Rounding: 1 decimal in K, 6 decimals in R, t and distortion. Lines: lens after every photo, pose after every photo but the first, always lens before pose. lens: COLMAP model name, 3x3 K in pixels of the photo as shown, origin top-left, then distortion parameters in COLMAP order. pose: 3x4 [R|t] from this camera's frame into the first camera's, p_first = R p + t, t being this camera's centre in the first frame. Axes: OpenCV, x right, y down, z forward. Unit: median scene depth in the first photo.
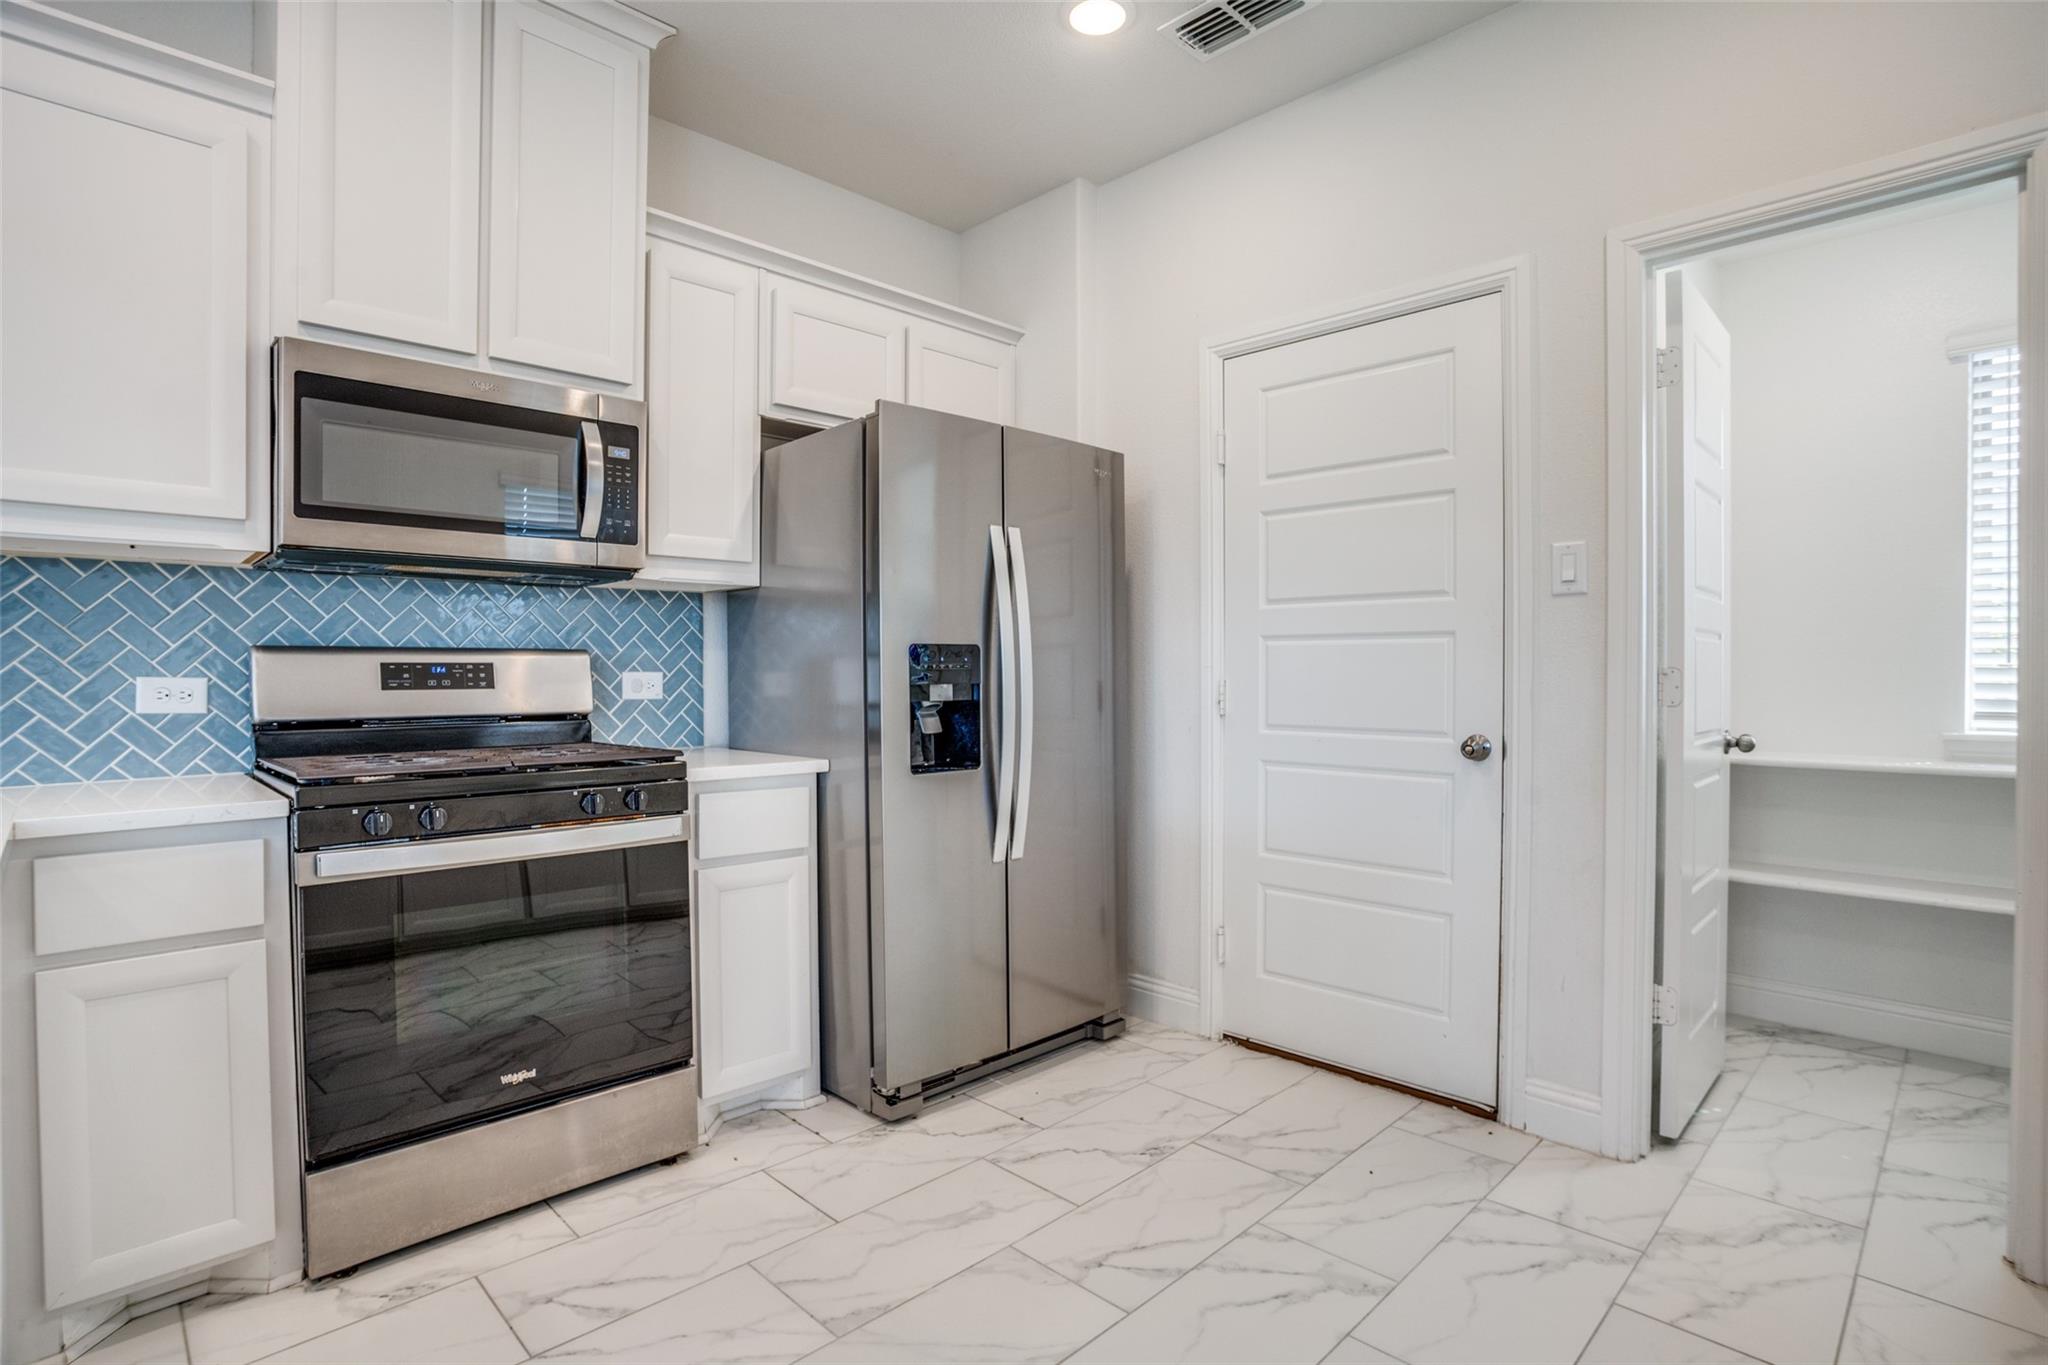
lens RADIAL K [[1007.4, 0, 1015.3], [0, 1007.4, 681.4], [0, 0, 1]] dist [-0.036038, 0.008648]
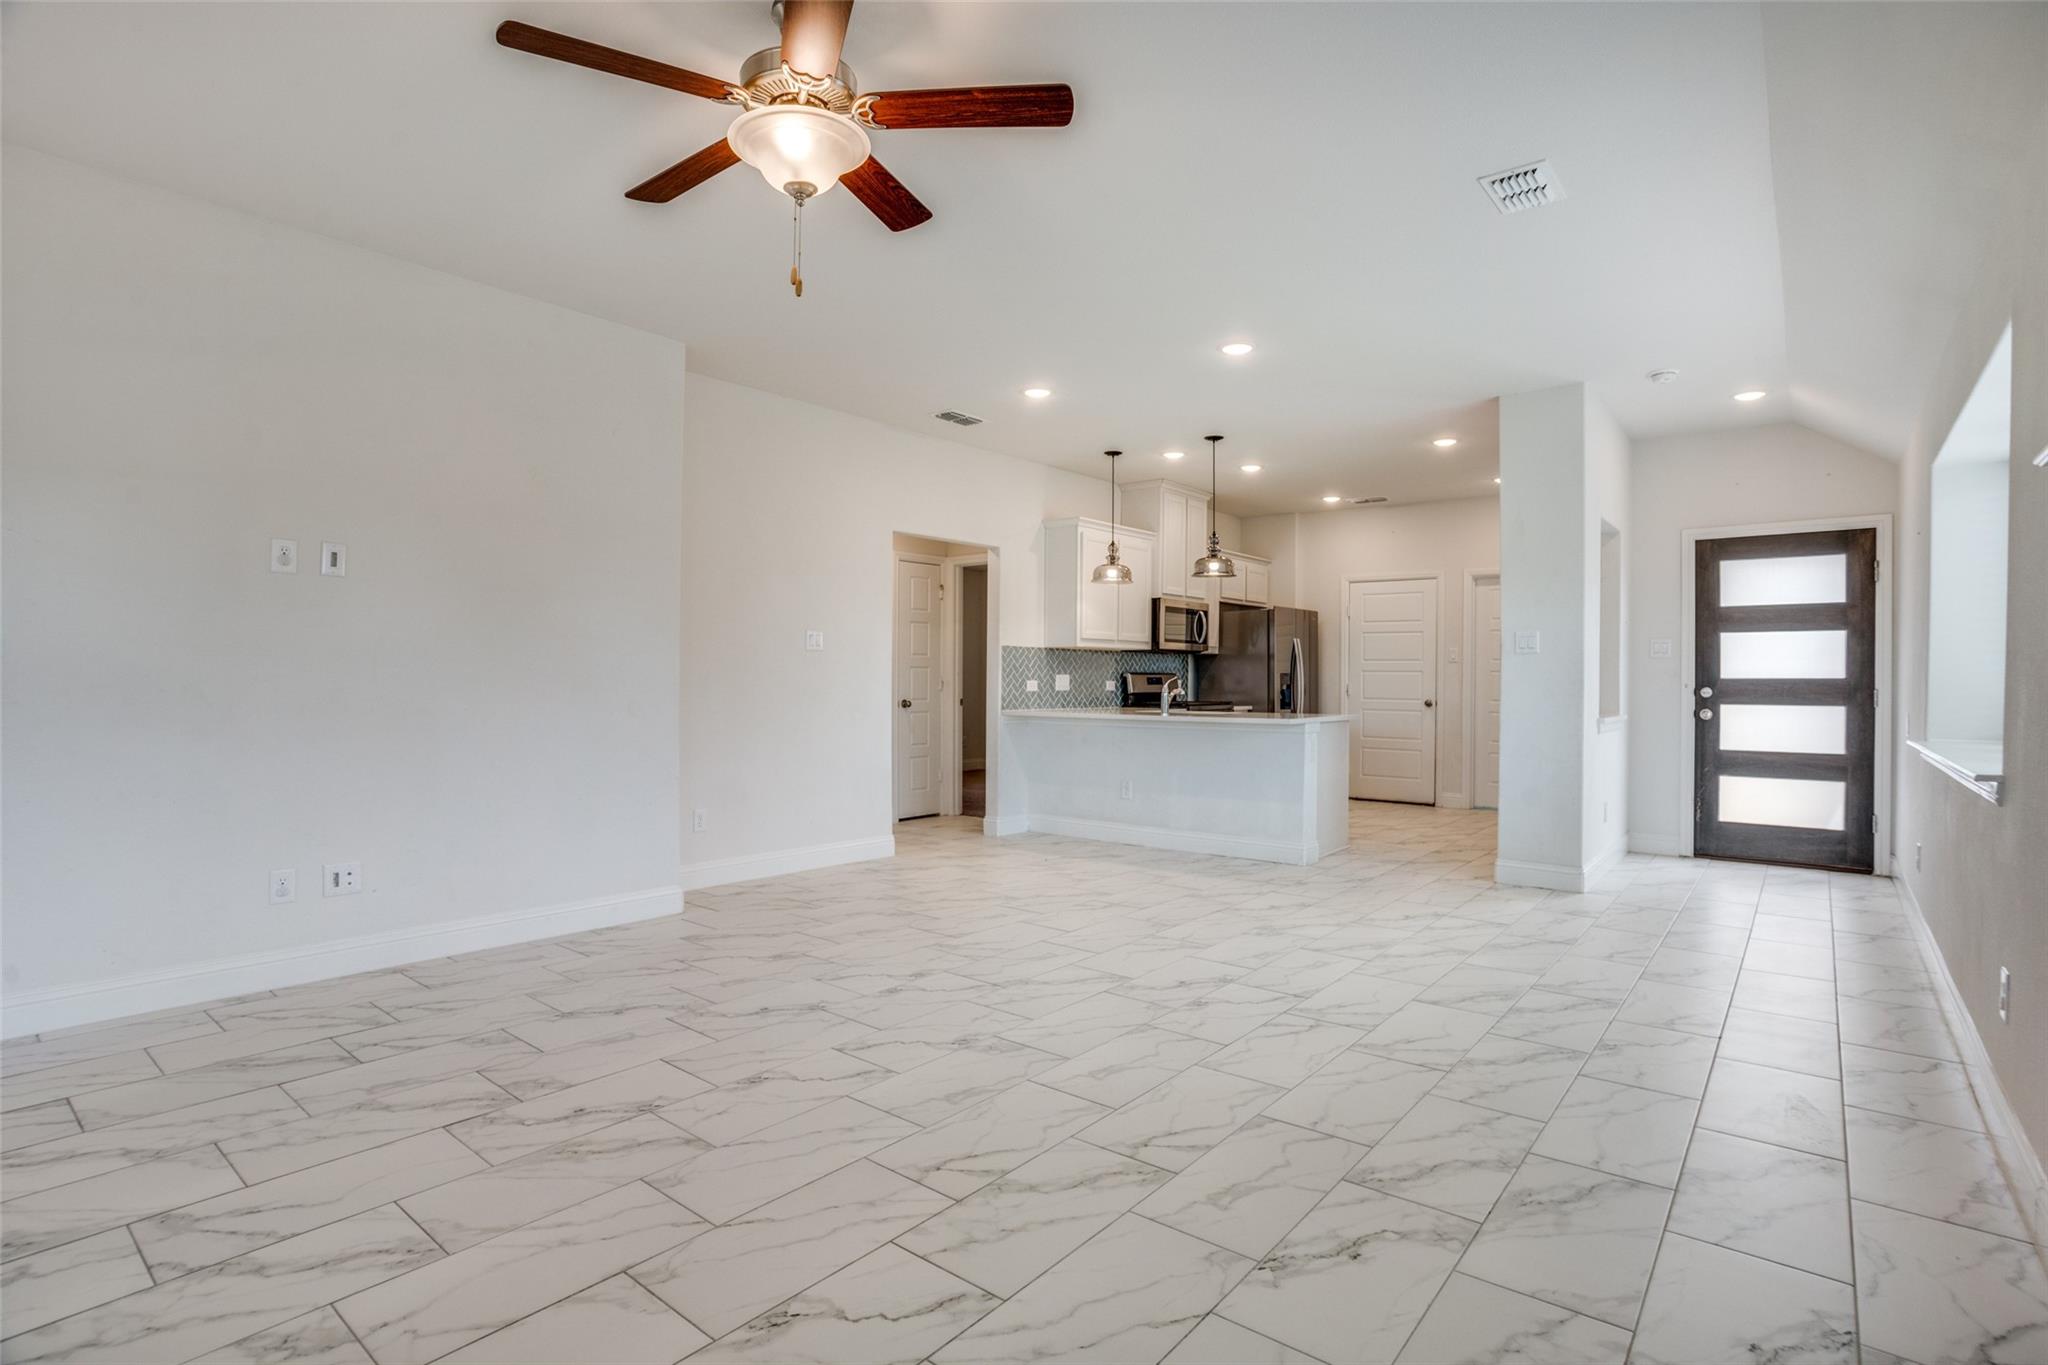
lens RADIAL K [[1007.4, 0, 1019.0], [0, 1007.4, 669.7], [0, 0, 1]] dist [-0.036038, 0.008648]
pose [[0.992089, 0.012122, 0.124954, -1.480226], [-0.010298, 0.999831, -0.015235, 0.015720], [-0.125117, 0.013828, 0.992046, -2.436136]]
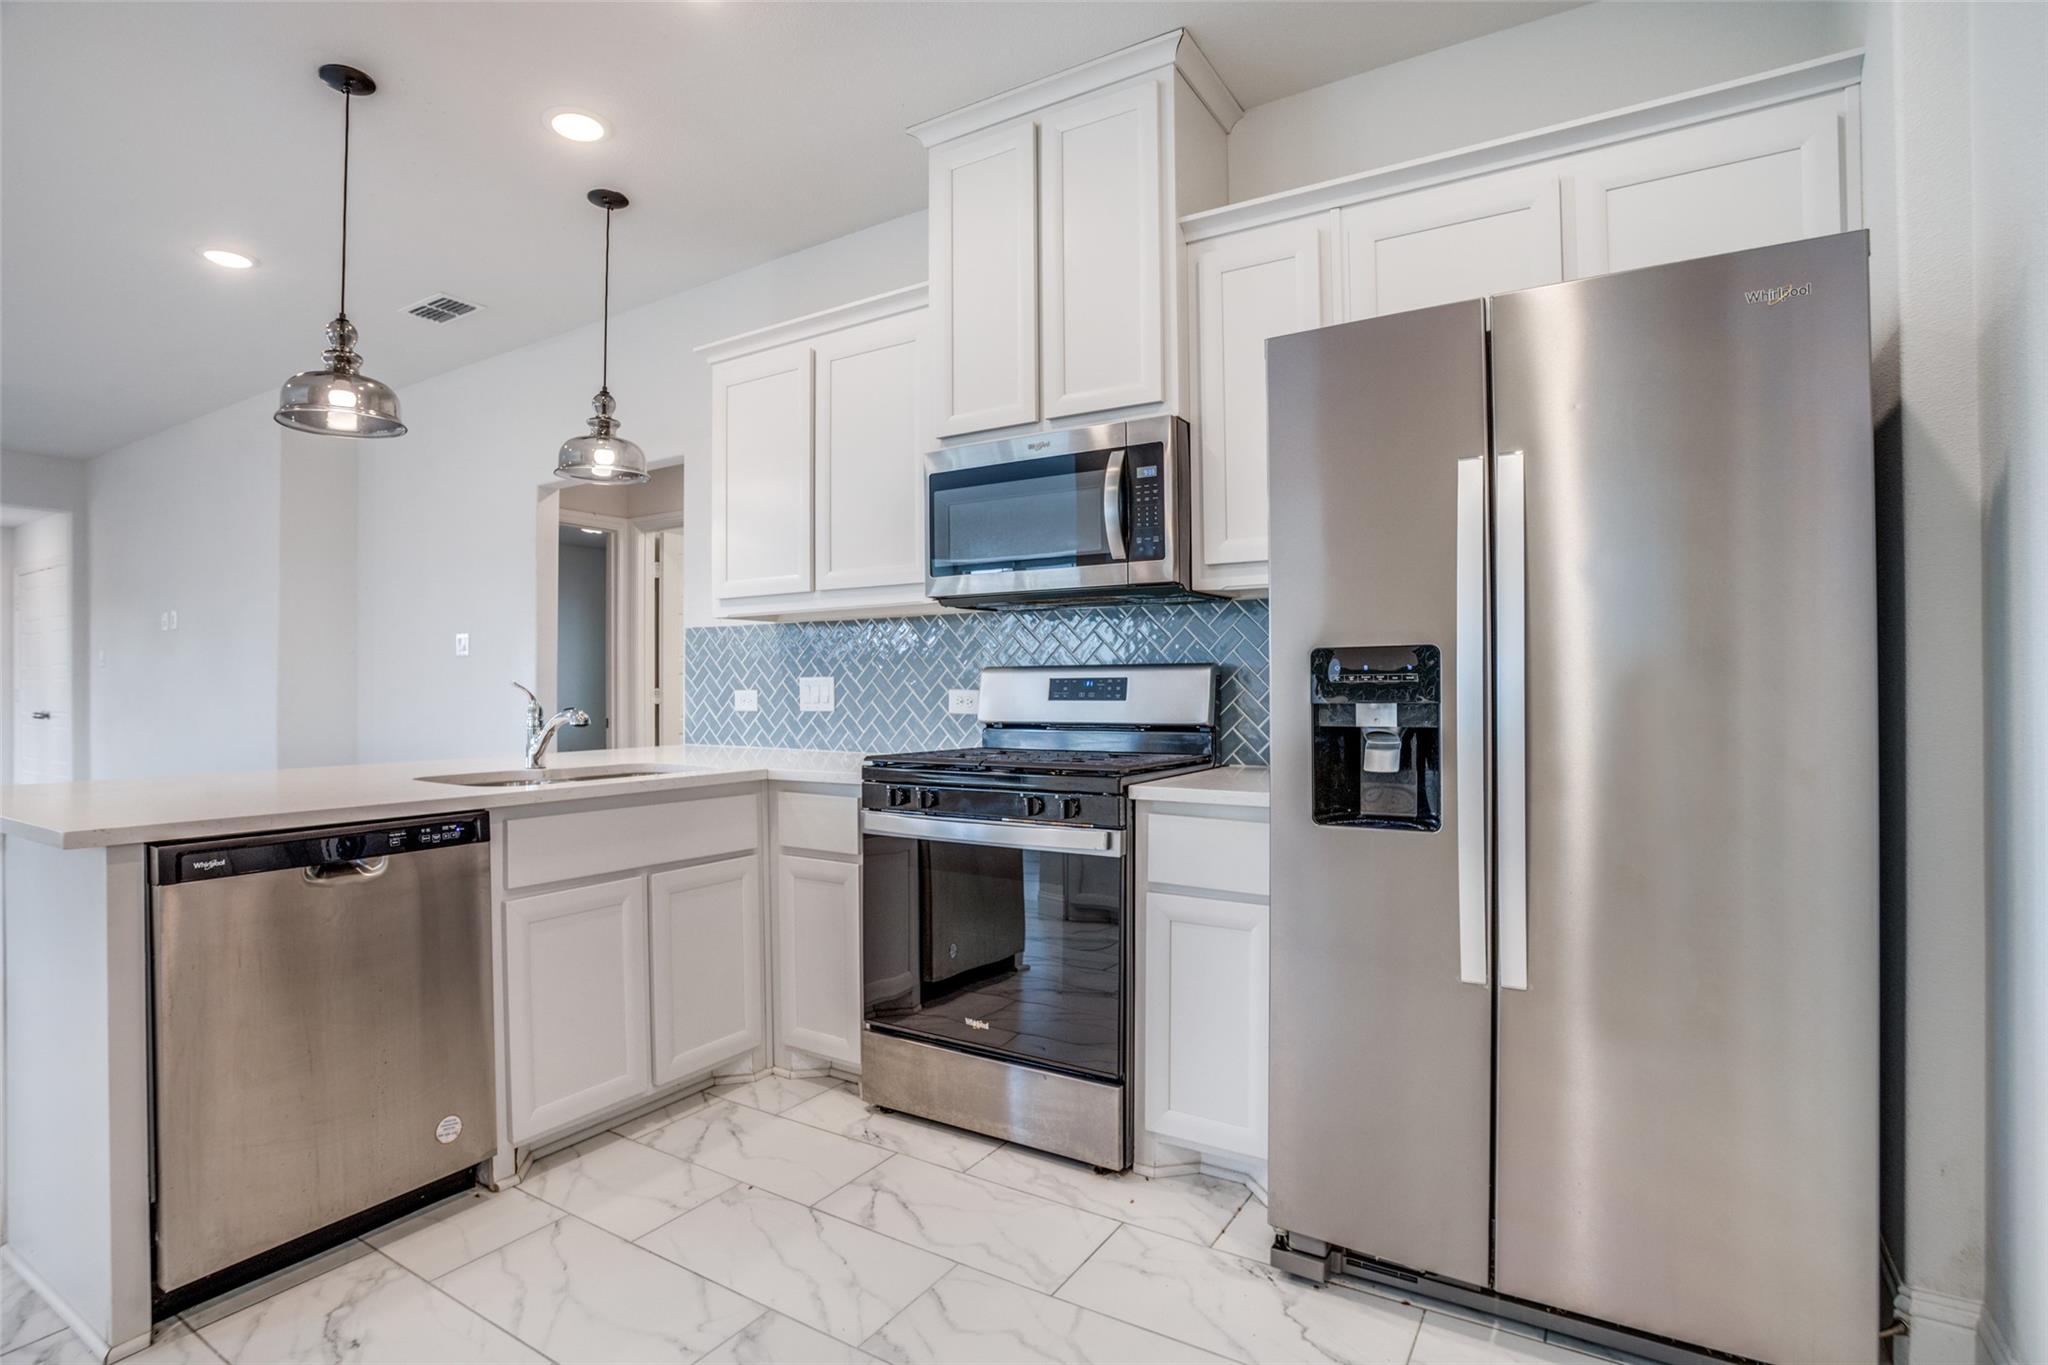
lens RADIAL K [[1007.4, 0, 1011.2], [0, 1007.4, 687.1], [0, 0, 1]] dist [-0.036038, 0.008648]
pose [[0.245494, 0.002903, -0.969394, 0.580760], [-0.006538, 0.999978, 0.001339, -0.008848], [0.969376, 0.006010, 0.245508, 0.624565]]
